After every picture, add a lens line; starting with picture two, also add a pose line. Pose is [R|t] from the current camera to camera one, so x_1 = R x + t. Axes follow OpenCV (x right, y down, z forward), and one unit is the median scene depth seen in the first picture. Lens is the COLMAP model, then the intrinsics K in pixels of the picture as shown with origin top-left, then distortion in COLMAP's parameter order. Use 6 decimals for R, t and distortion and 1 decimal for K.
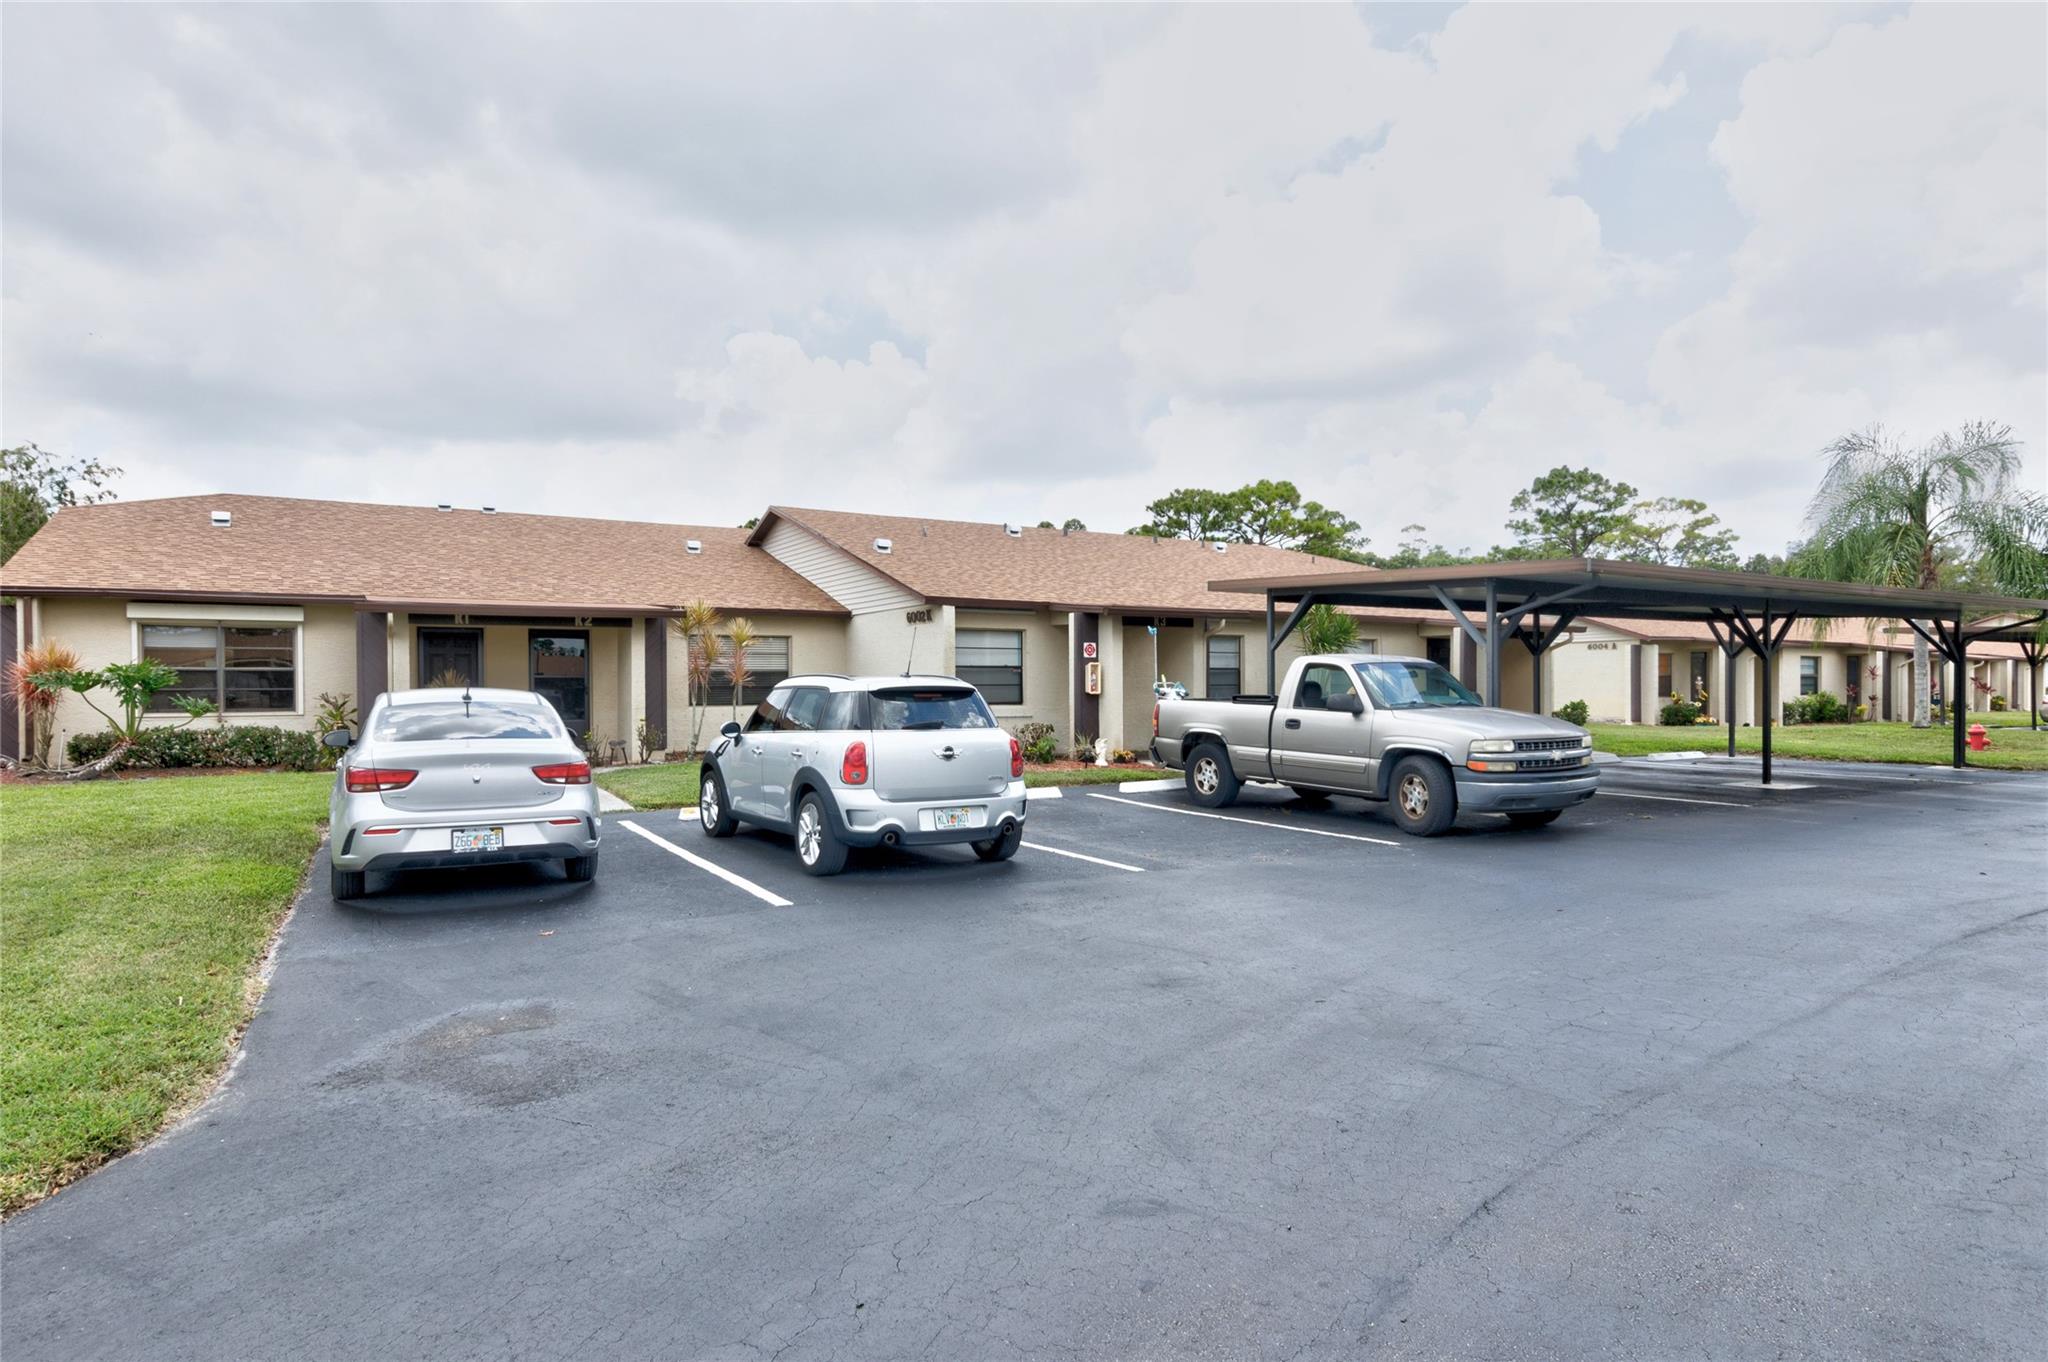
lens RADIAL K [[1185.0, 0, 1024.0], [0, 1185.0, 681.0], [0, 0, 1]] dist [0.002852, 0.001675]
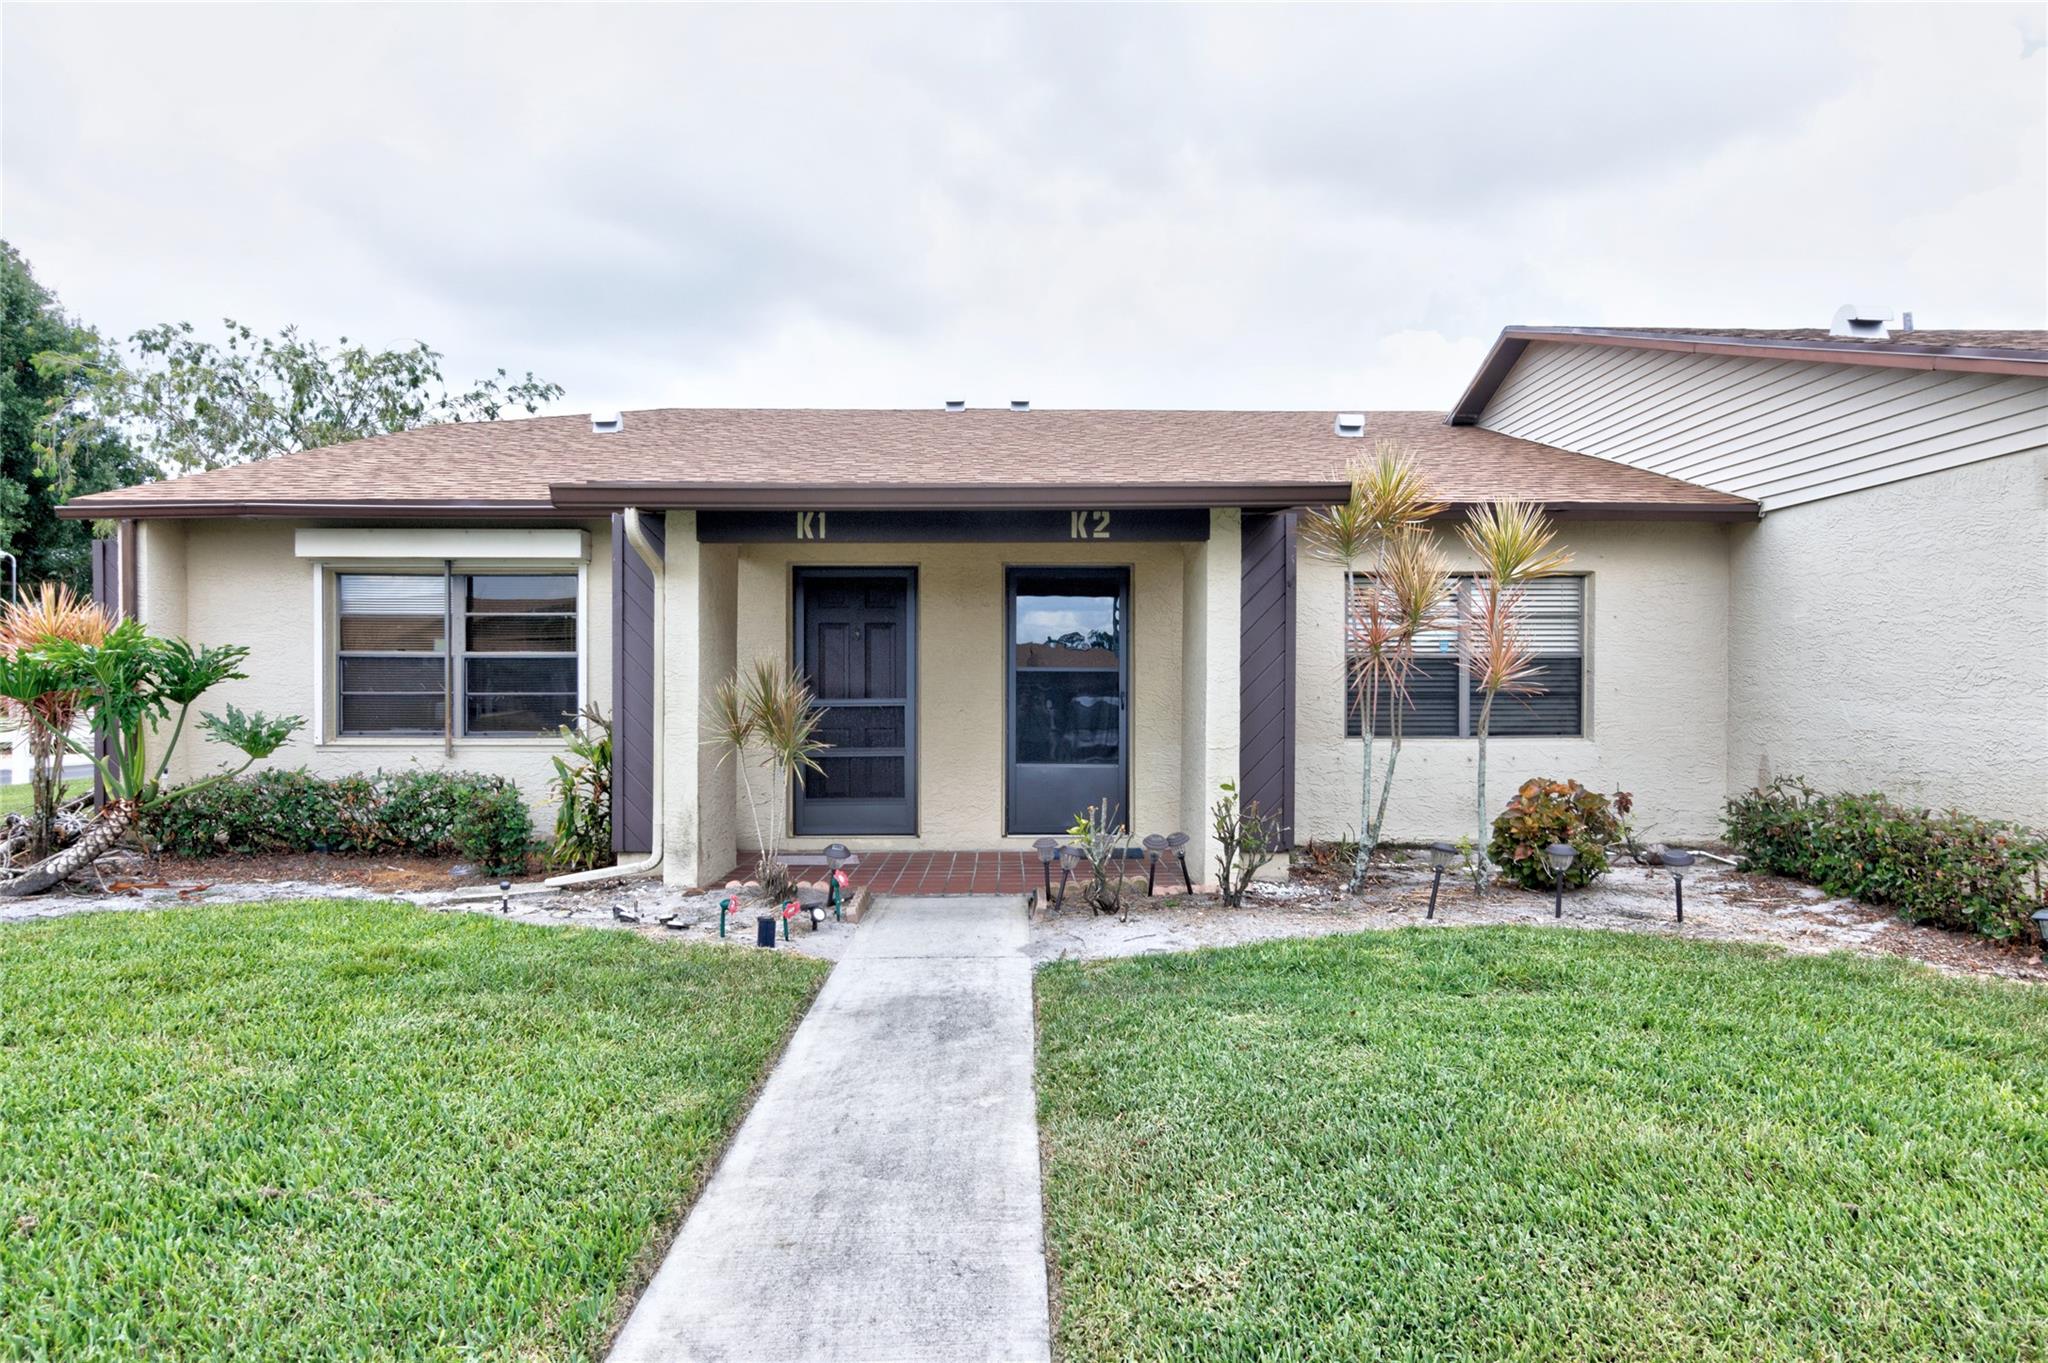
lens RADIAL K [[1185.0, 0, 1024.0], [0, 1185.0, 681.5], [0, 0, 1]] dist [0.002852, 0.001675]
pose [[0.867306, 0.002147, -0.497772, -0.185231], [-0.003417, 0.999993, -0.001639, 0.001821], [0.497764, 0.003123, 0.867307, 0.619006]]
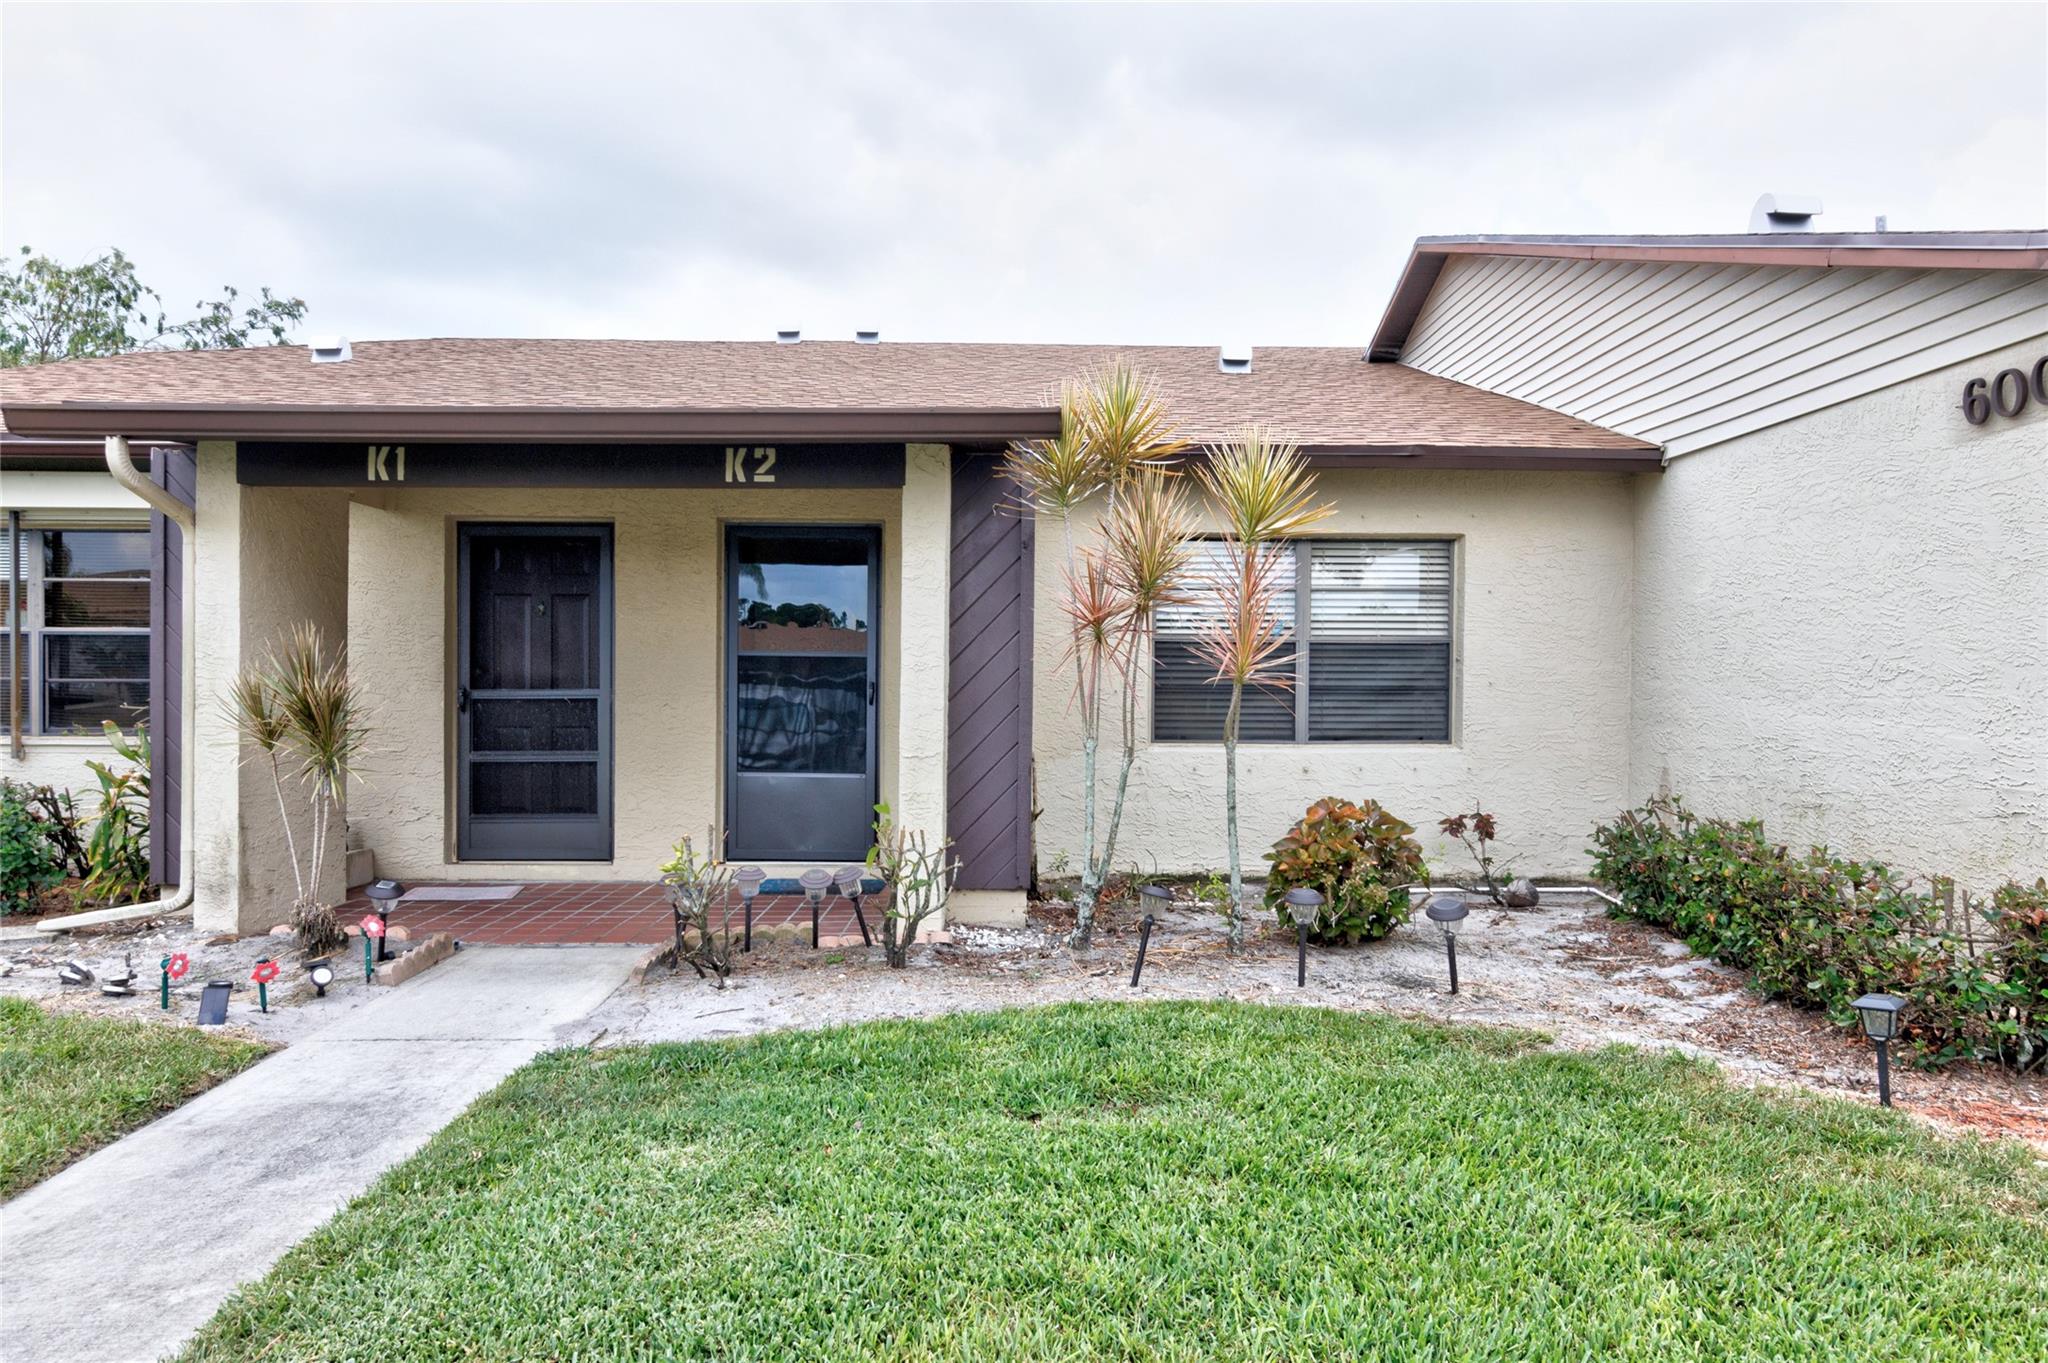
lens RADIAL K [[1337.6, 0, 1024.0], [0, 1337.6, 681.5], [0, 0, 1]] dist [0.001299, -0.000108]
pose [[0.868067, 0.011697, -0.496309, -0.133927], [-0.009581, 0.999931, 0.006808, 0.001372], [0.496354, -0.001154, 0.868119, 0.705144]]
